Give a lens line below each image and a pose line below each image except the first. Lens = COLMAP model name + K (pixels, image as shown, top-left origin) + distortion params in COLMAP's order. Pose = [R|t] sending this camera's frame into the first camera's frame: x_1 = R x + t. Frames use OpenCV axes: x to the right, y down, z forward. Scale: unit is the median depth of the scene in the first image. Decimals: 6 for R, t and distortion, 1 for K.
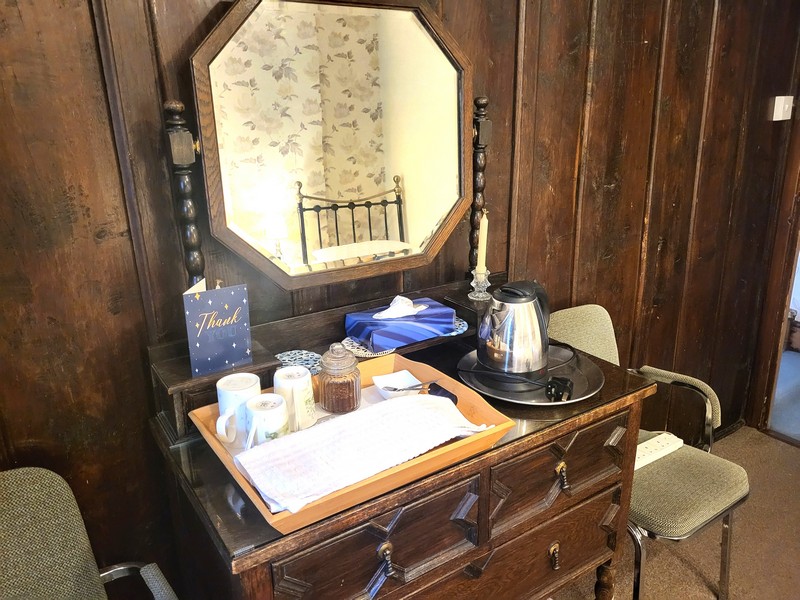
lens RADIAL K [[581.5, 0, 400.0], [0, 581.5, 300.0], [0, 0, 1]] dist [0.013045, 0.002484]
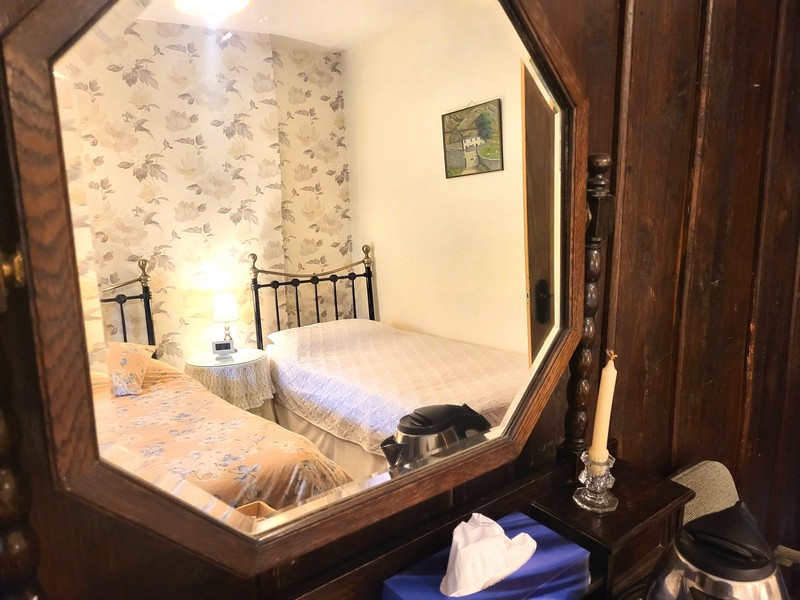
lens RADIAL K [[581.5, 0, 400.0], [0, 581.5, 300.0], [0, 0, 1]] dist [0.013045, 0.002484]
pose [[0.996456, -0.008942, 0.083634, -0.032382], [0.017194, 0.994991, -0.098472, -0.049377], [-0.082334, 0.099561, 0.991619, 0.148578]]
